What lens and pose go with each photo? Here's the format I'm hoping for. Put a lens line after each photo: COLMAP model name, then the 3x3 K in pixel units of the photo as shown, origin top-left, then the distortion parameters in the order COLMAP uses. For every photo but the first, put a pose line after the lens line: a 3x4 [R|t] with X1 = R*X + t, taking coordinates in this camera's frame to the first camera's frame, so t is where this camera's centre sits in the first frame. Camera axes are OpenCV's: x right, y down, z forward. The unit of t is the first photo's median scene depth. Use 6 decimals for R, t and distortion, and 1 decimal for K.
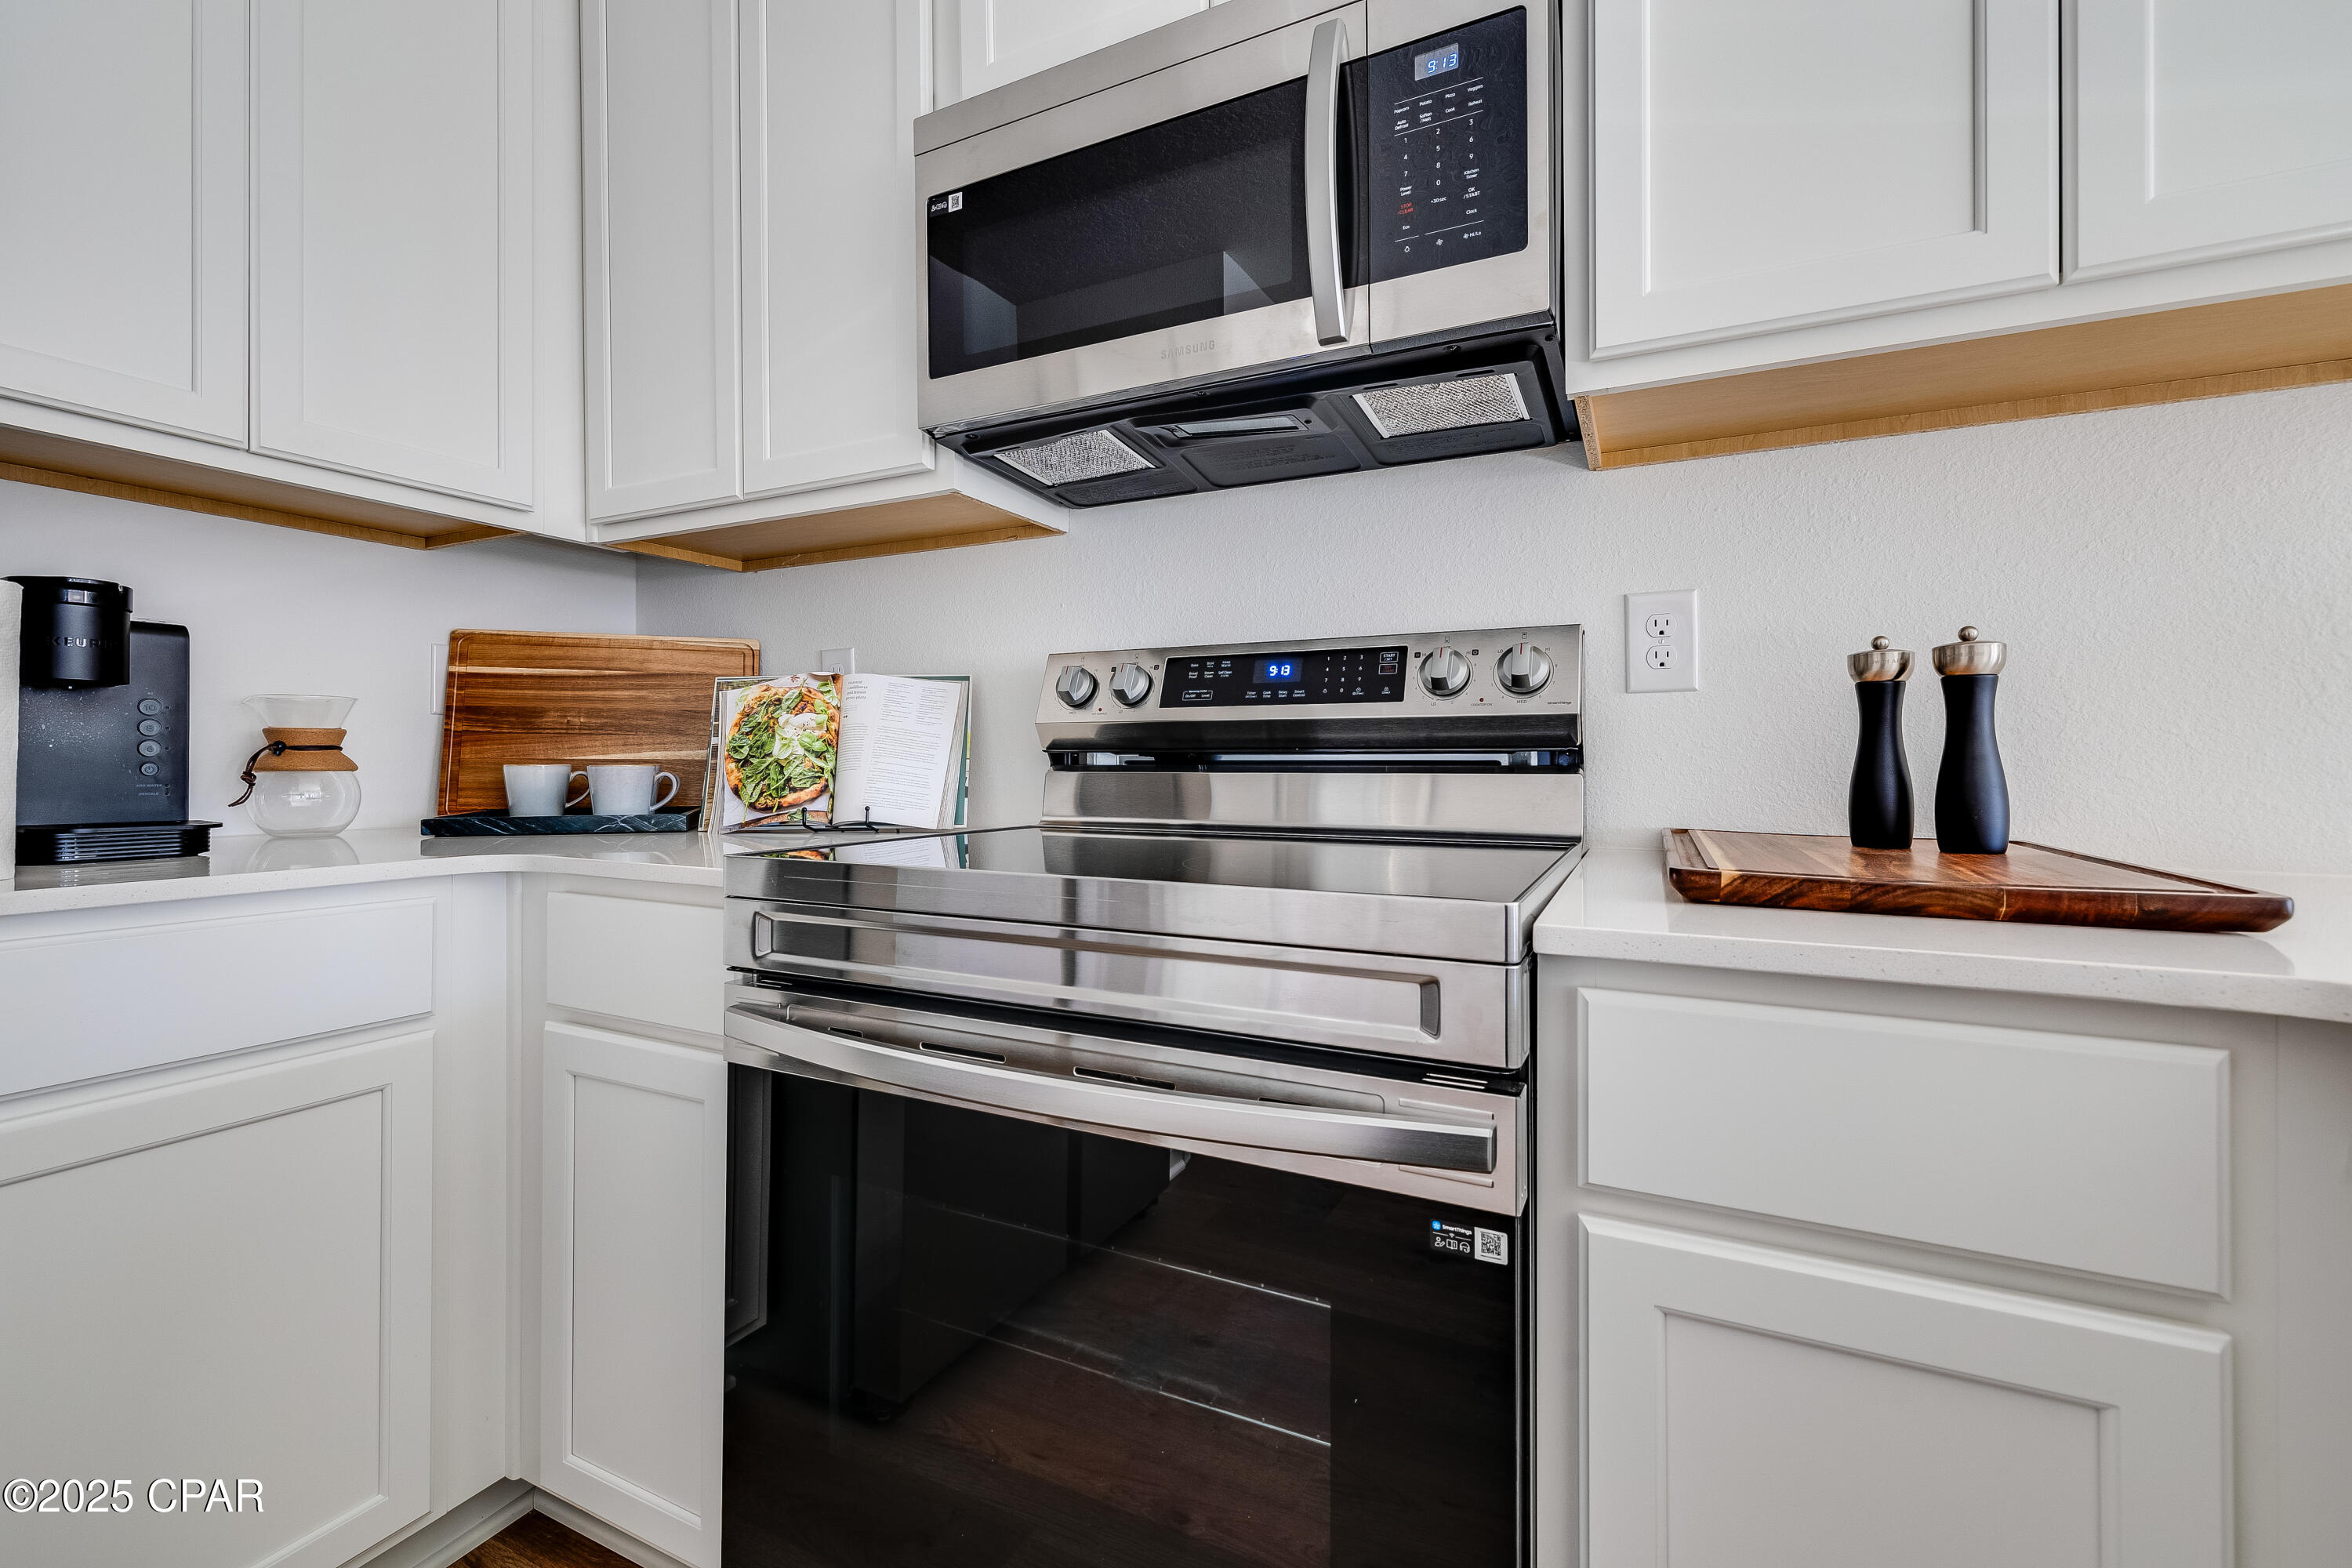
lens RADIAL K [[1070.3, 0, 1175.3], [0, 1070.3, 812.6], [0, 0, 1]] dist [0.001297, 0.000206]
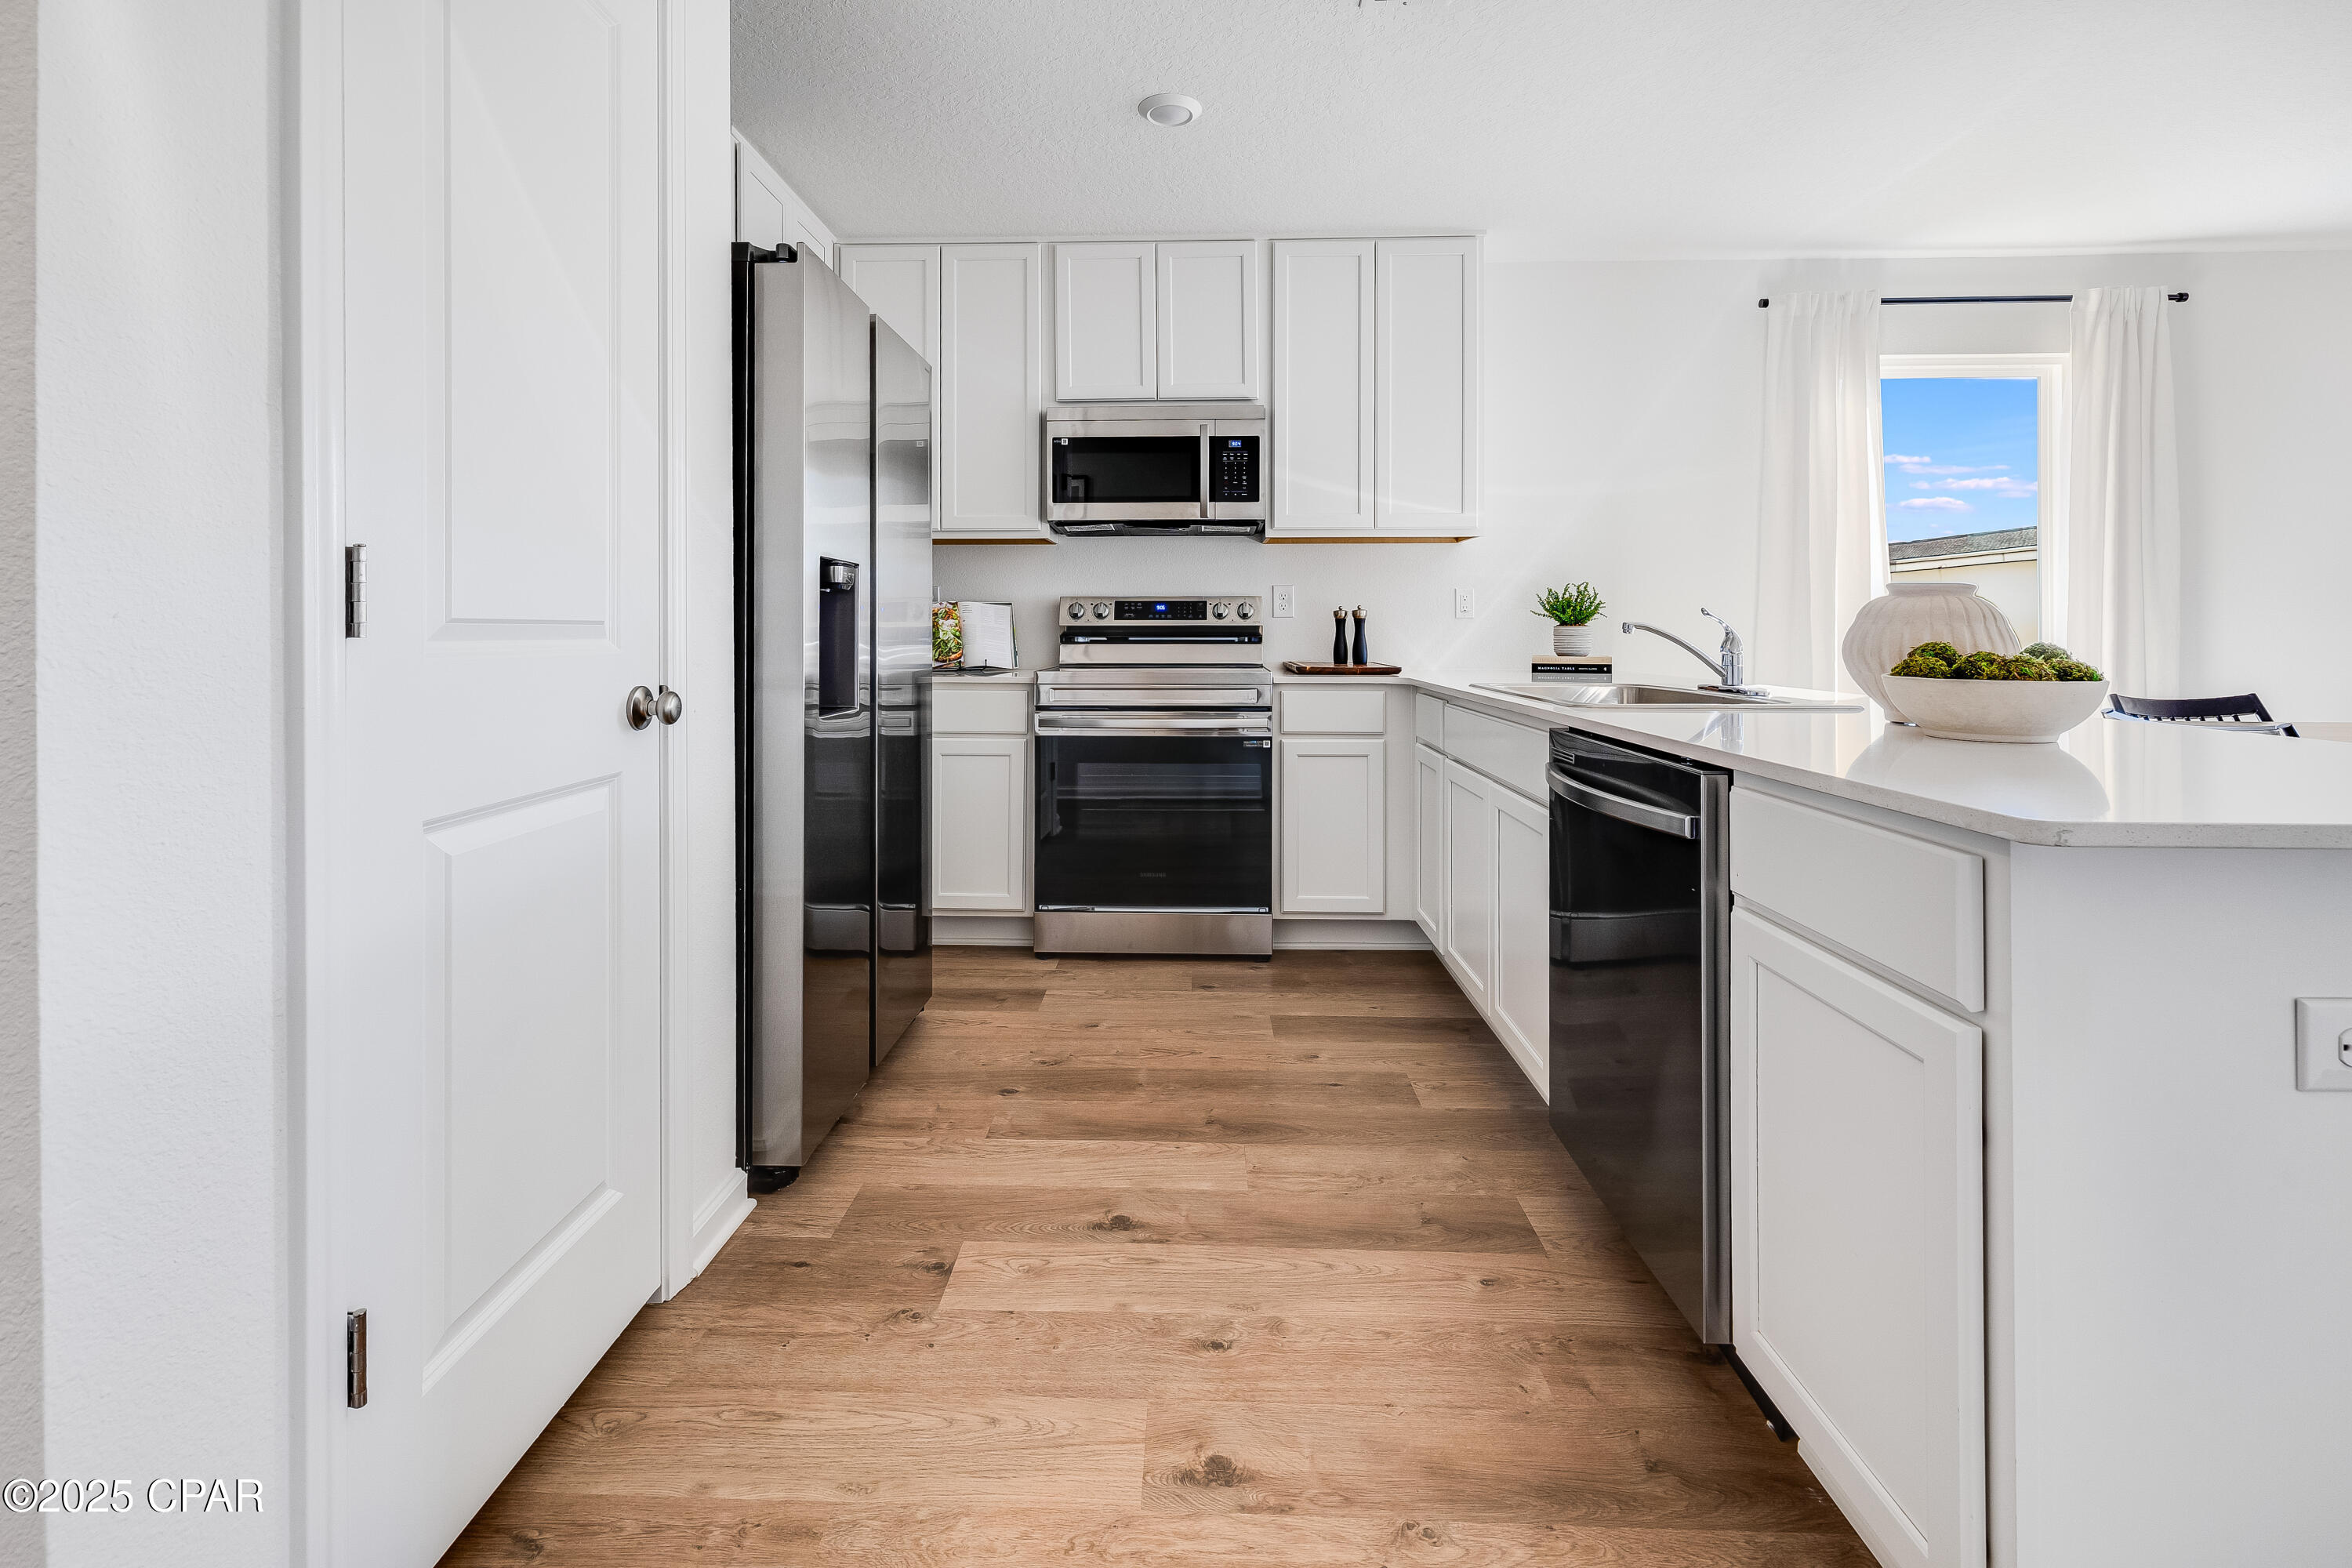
lens RADIAL K [[1070.3, 0, 1175.3], [0, 1070.3, 812.6], [0, 0, 1]] dist [0.001297, 0.000206]
pose [[0.921855, -0.065635, 0.381938, -1.080997], [0.018932, 0.992004, 0.124777, 0.057045], [-0.387073, -0.107796, 0.915726, -1.826080]]
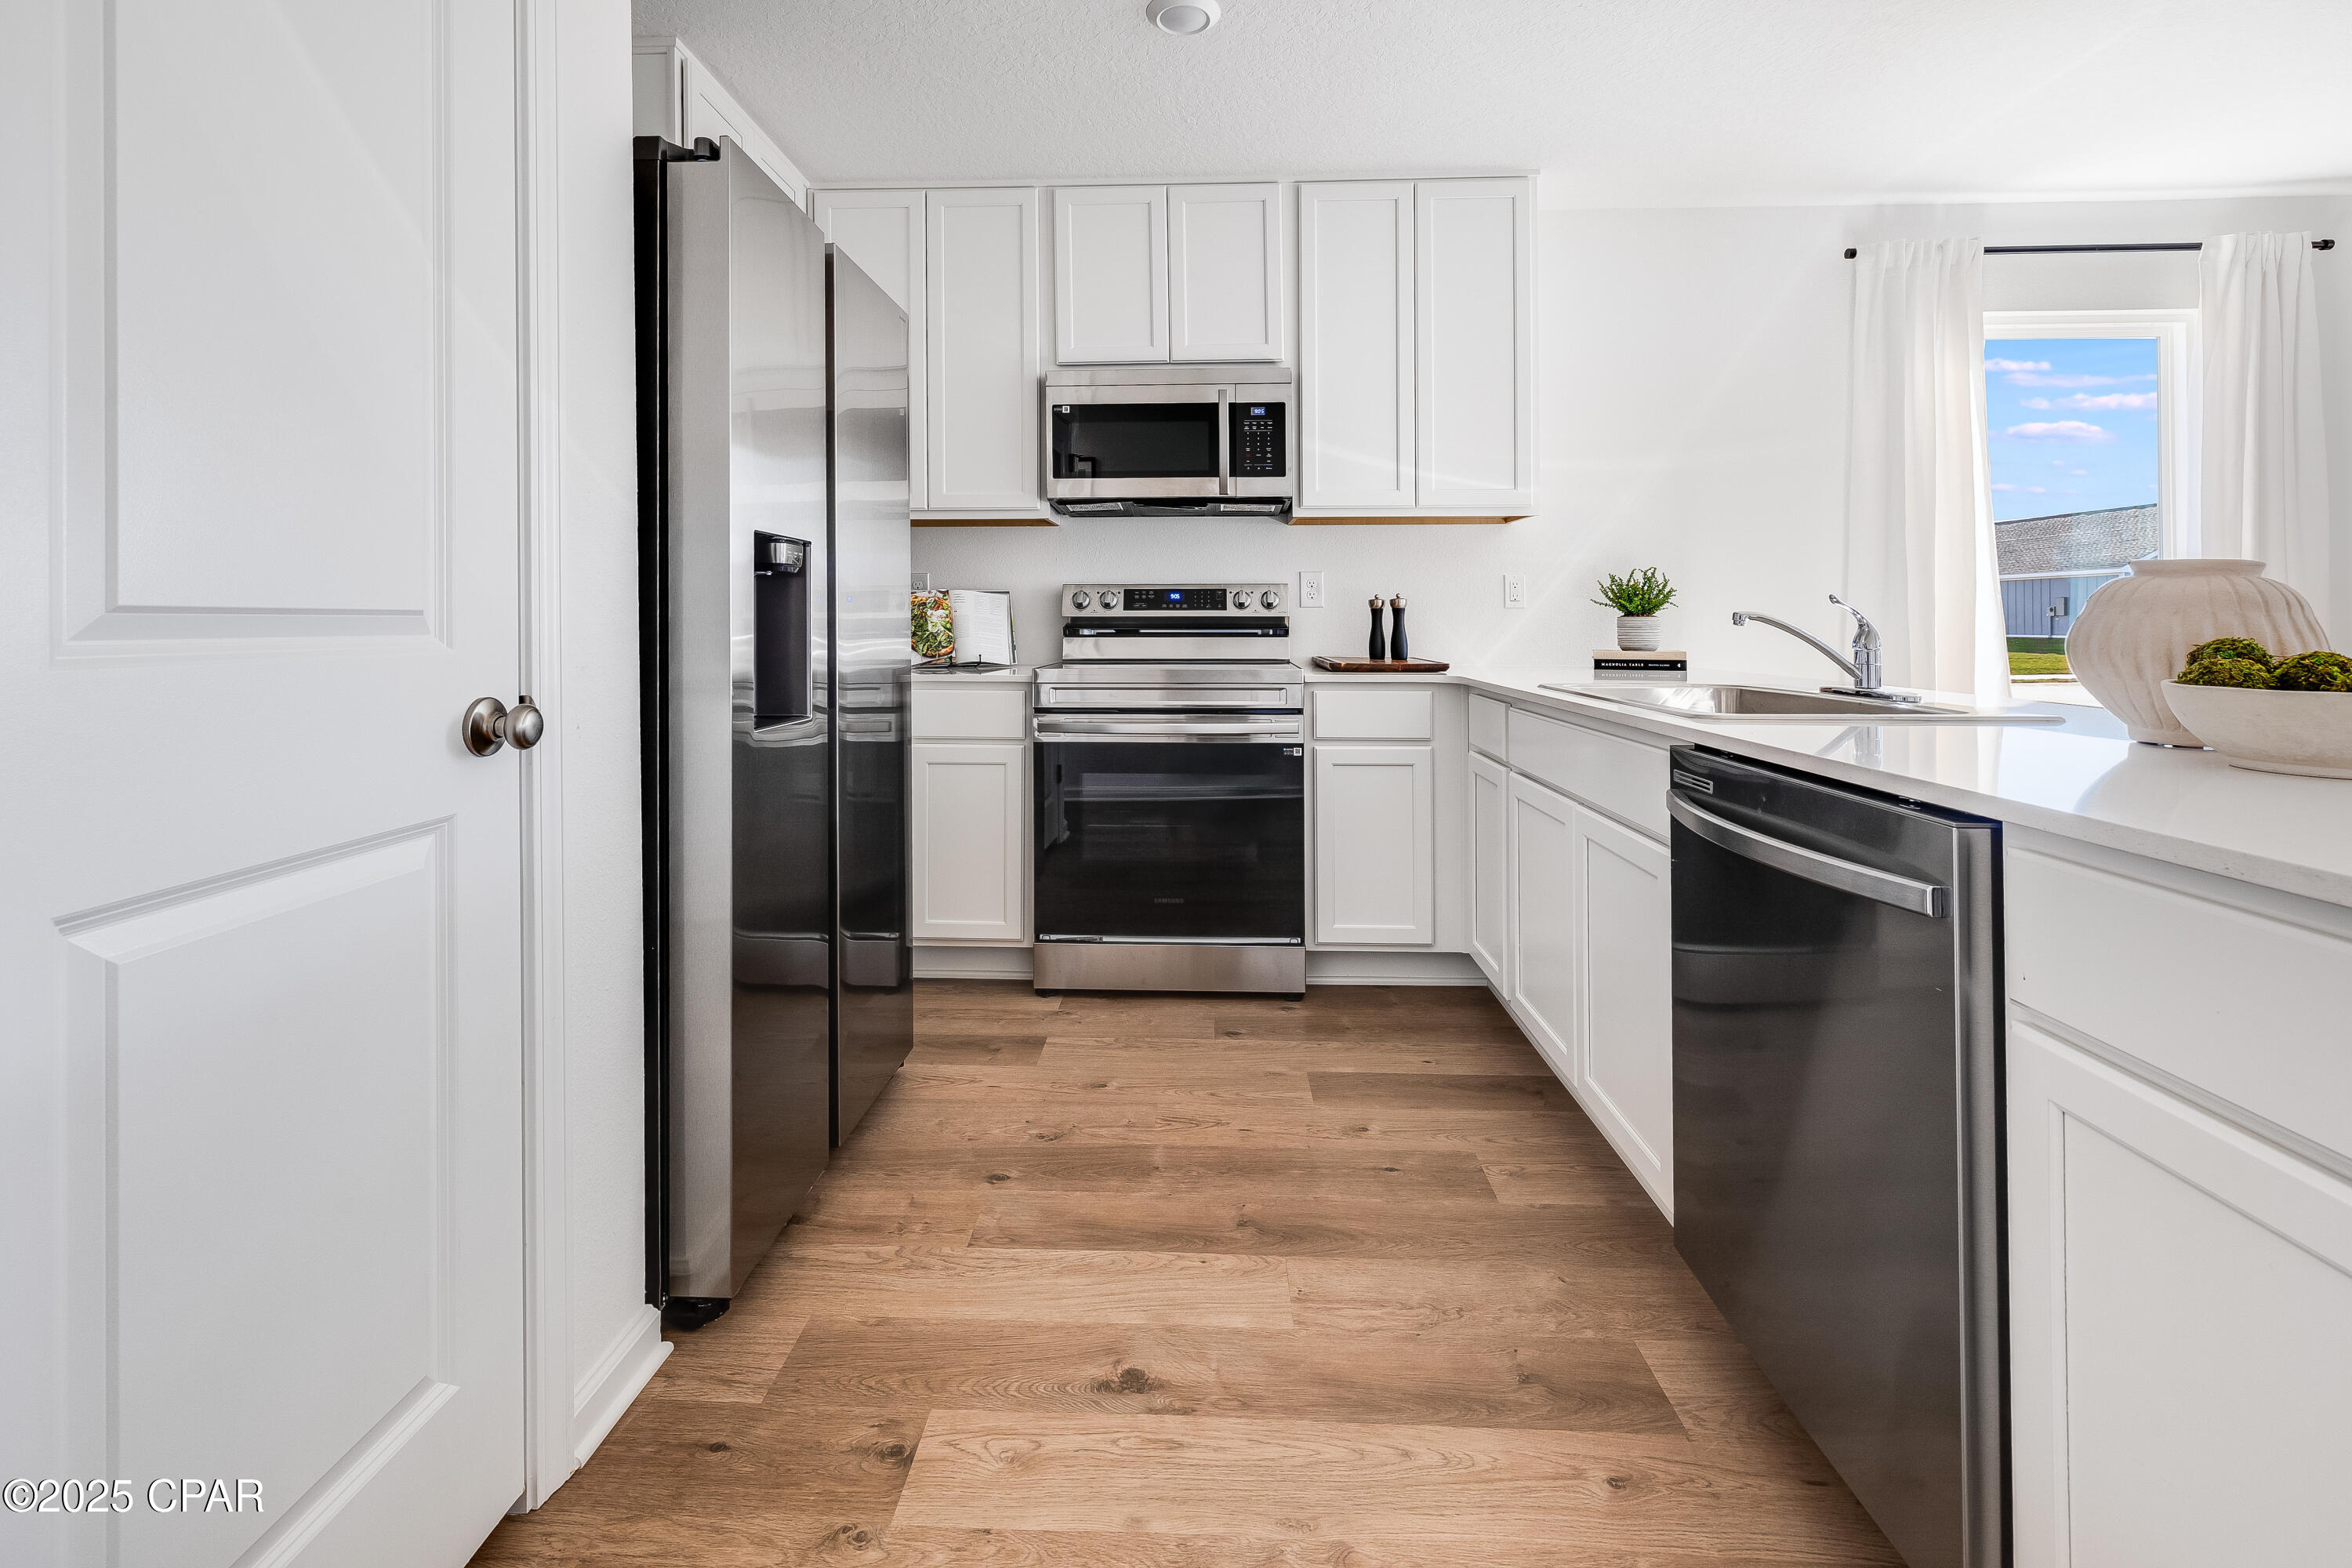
lens RADIAL K [[1065.5, 0, 1216.6], [0, 1065.5, 818.1], [0, 0, 1]] dist [-0.000212, 0.000002]
pose [[0.910809, -0.076329, 0.405710, -0.959650], [0.021020, 0.990059, 0.139077, 0.040801], [-0.412292, -0.118144, 0.903359, -1.504248]]
